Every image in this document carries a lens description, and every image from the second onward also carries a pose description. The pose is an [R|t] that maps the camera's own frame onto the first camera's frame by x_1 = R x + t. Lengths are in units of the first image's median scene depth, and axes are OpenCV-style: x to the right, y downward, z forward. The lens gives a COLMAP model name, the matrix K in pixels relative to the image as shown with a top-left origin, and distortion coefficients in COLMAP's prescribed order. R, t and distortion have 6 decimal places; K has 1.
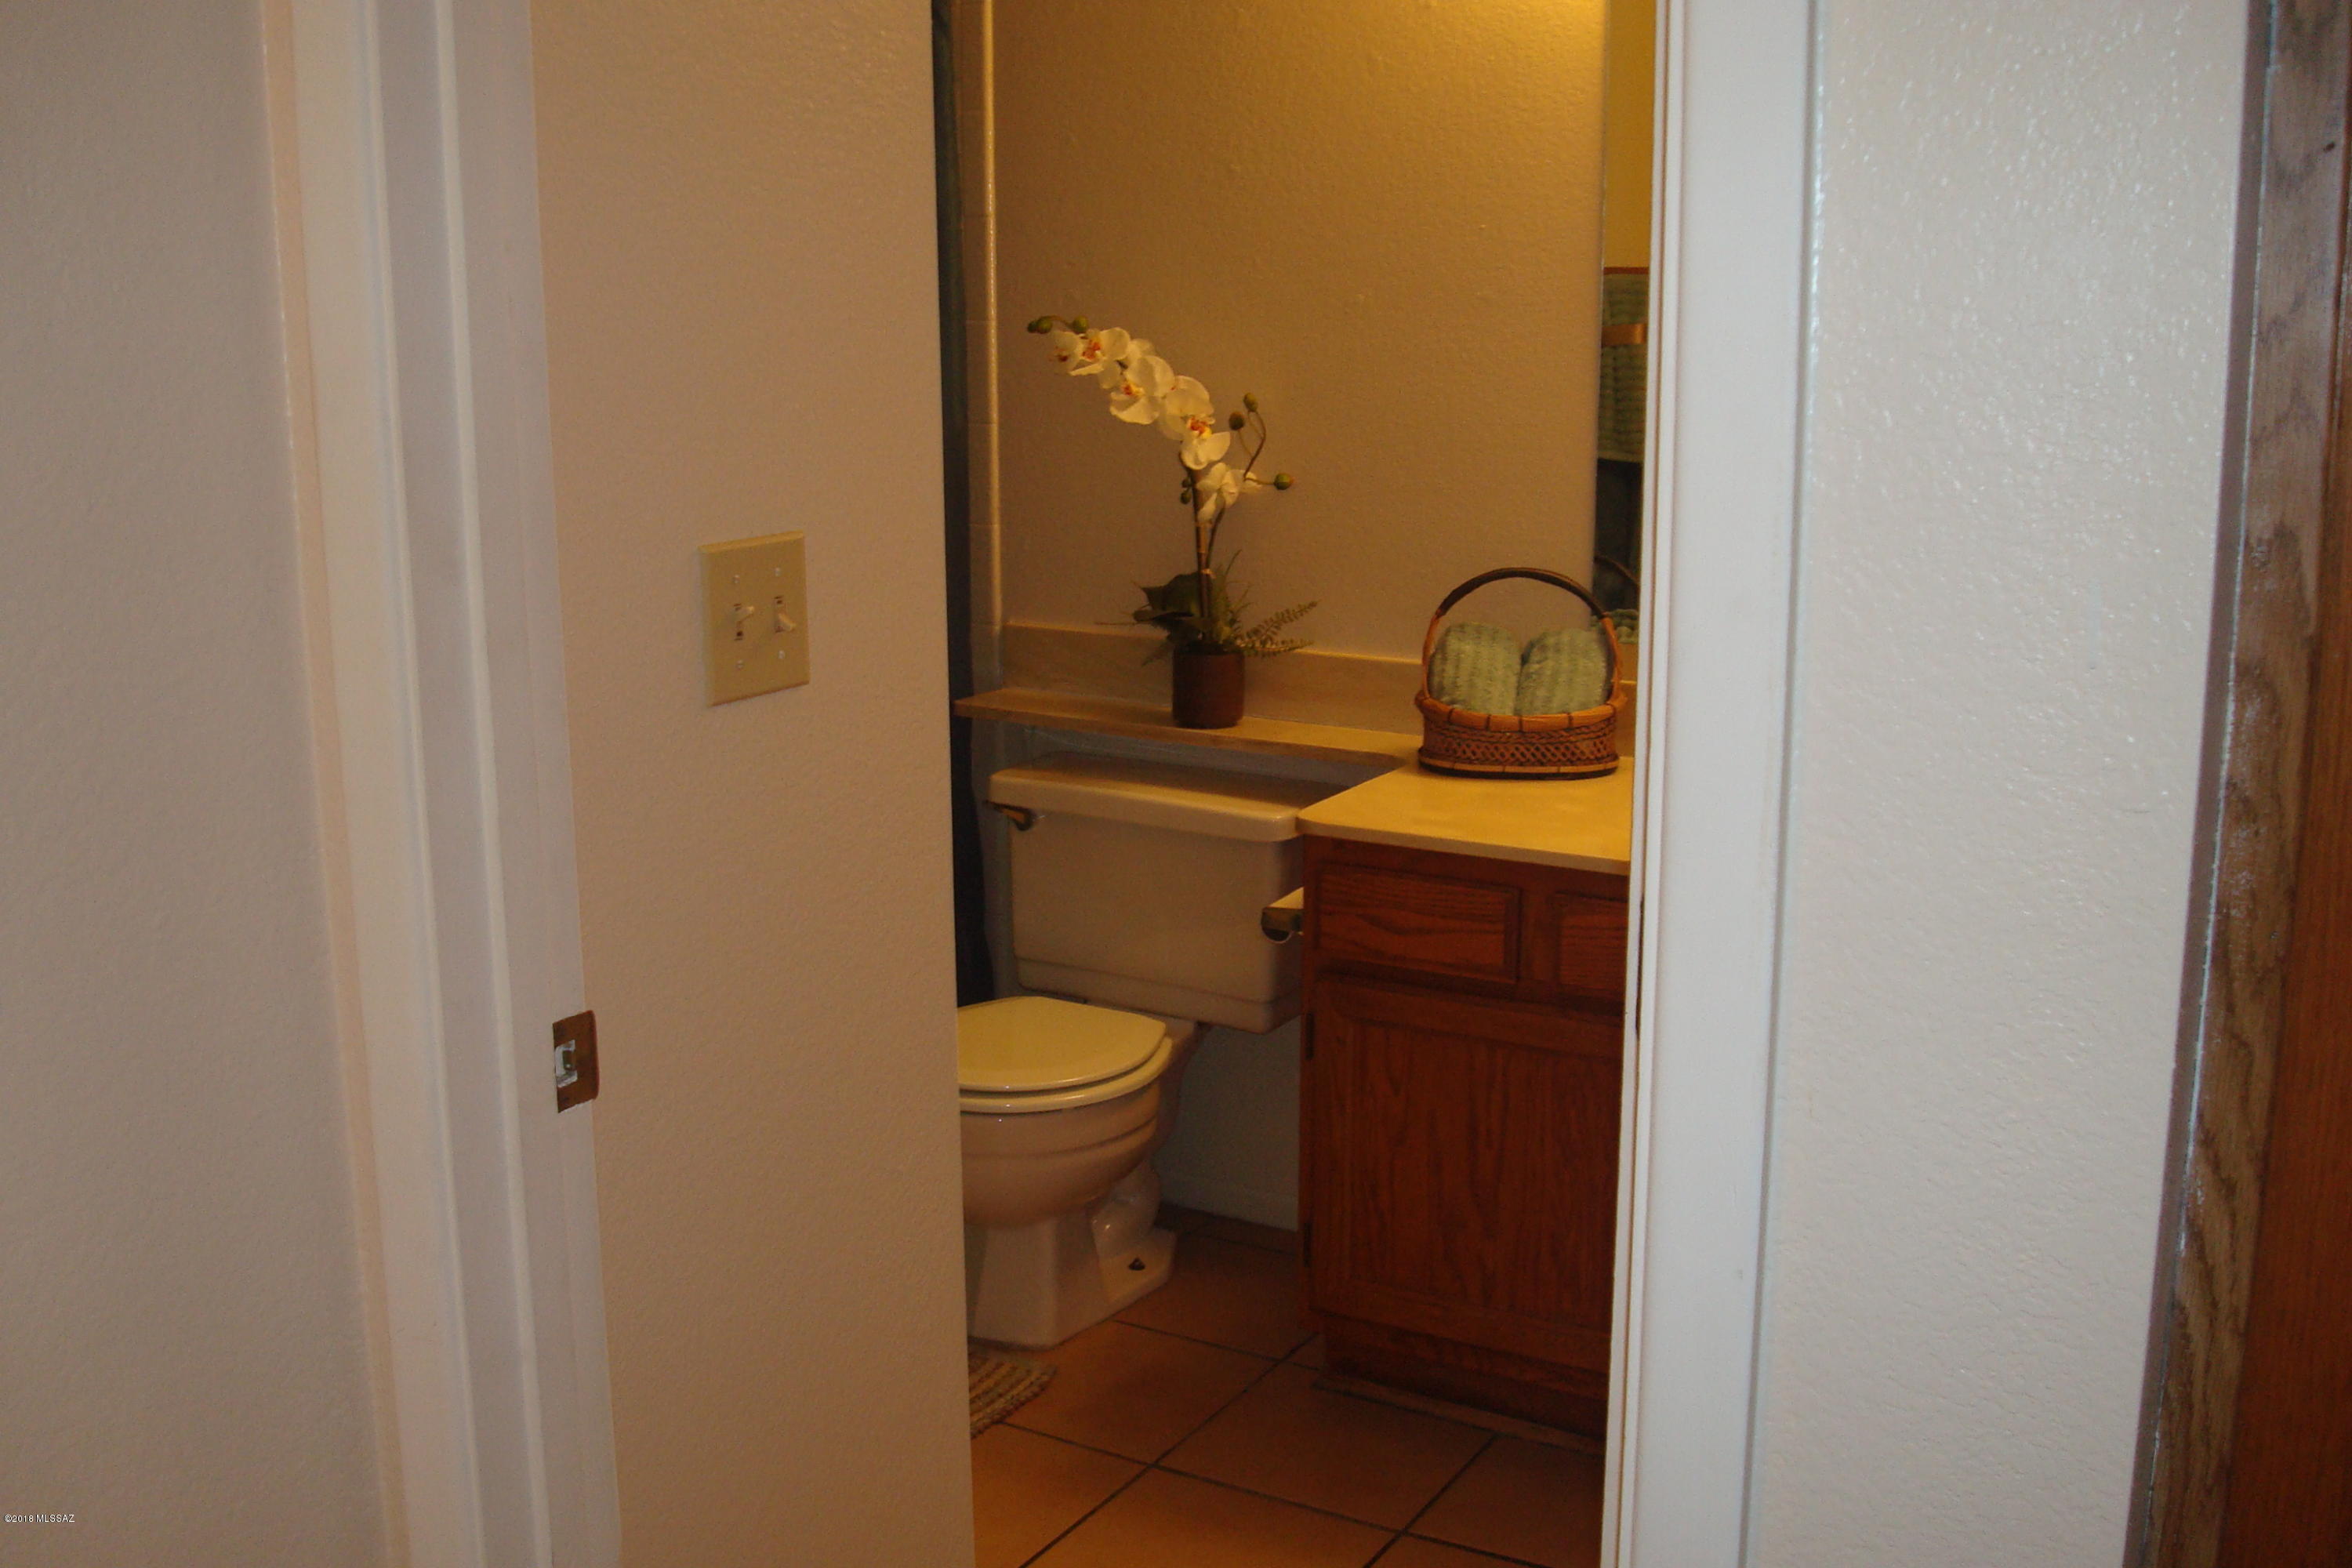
lens RADIAL K [[2441.7, 0, 1176.0], [0, 2441.7, 784.0], [0, 0, 1]] dist [-0.077596, -0.046050]
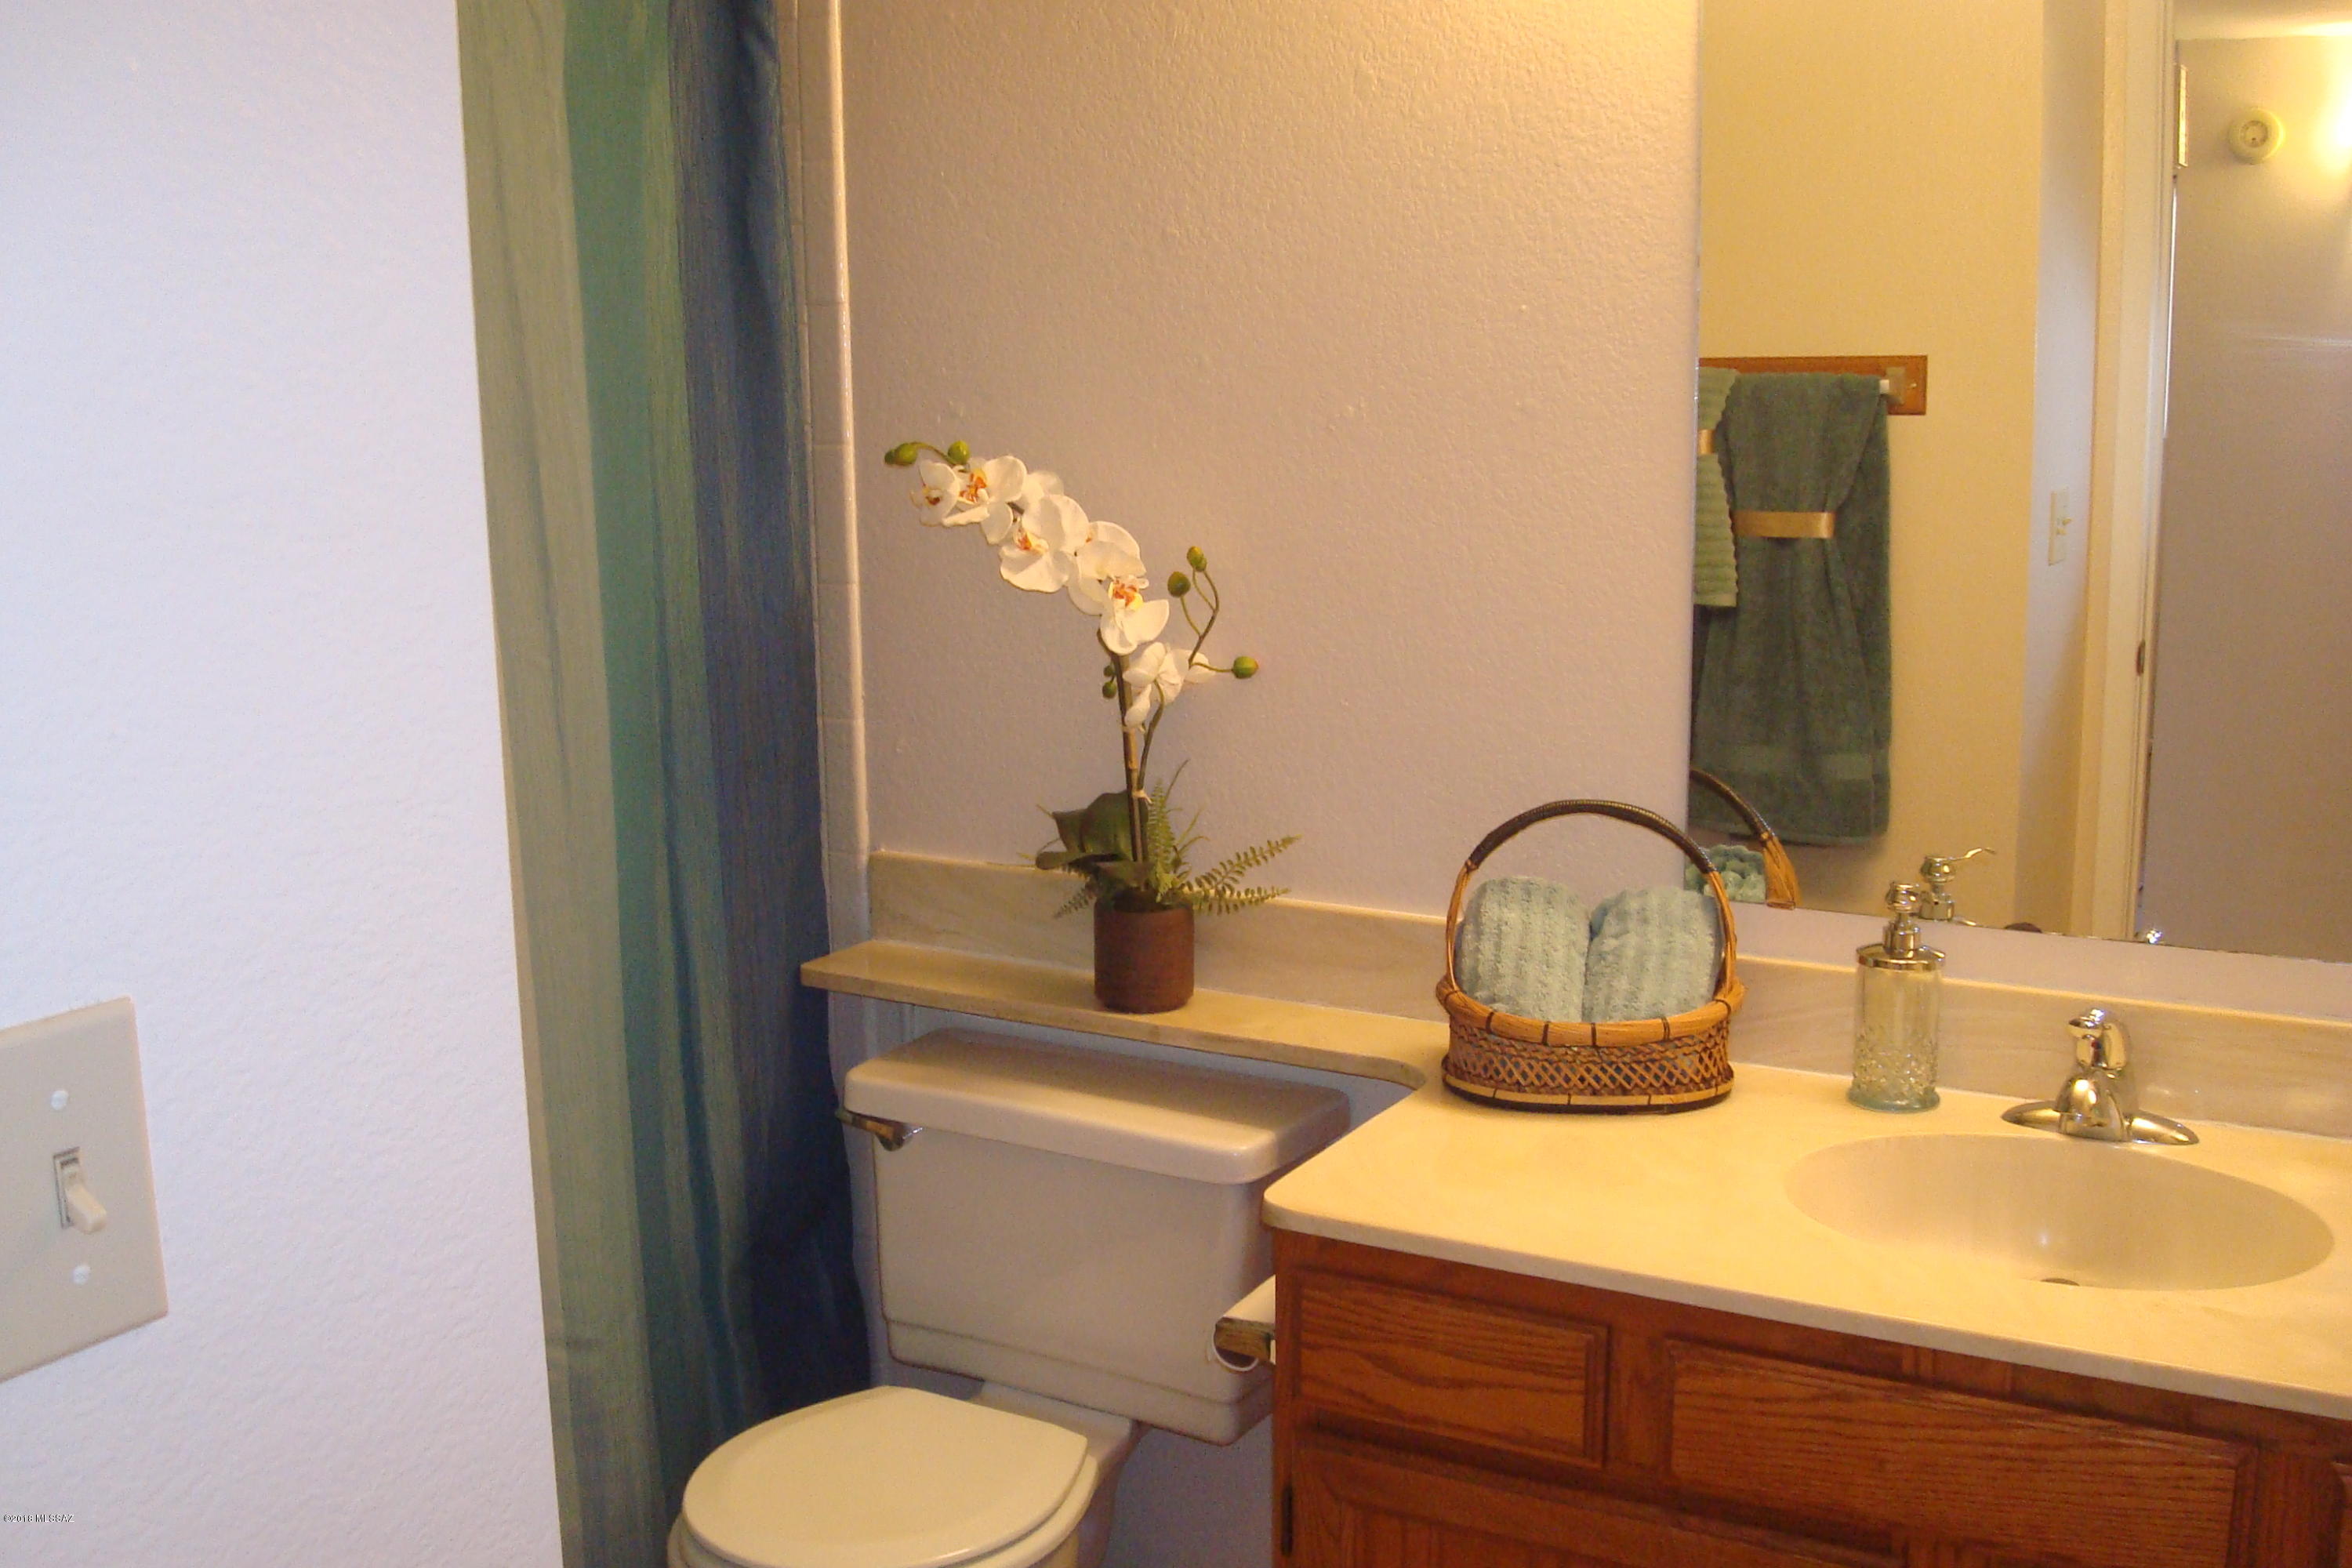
lens RADIAL K [[2375.8, 0, 1125.0], [0, 2375.8, 785.1], [0, 0, 1]] dist [-0.095944, -0.009951]
pose [[0.999742, -0.011140, -0.019796, 0.022480], [0.010541, 0.999492, -0.030079, -0.069833], [0.020121, 0.029862, 0.999351, 0.309114]]
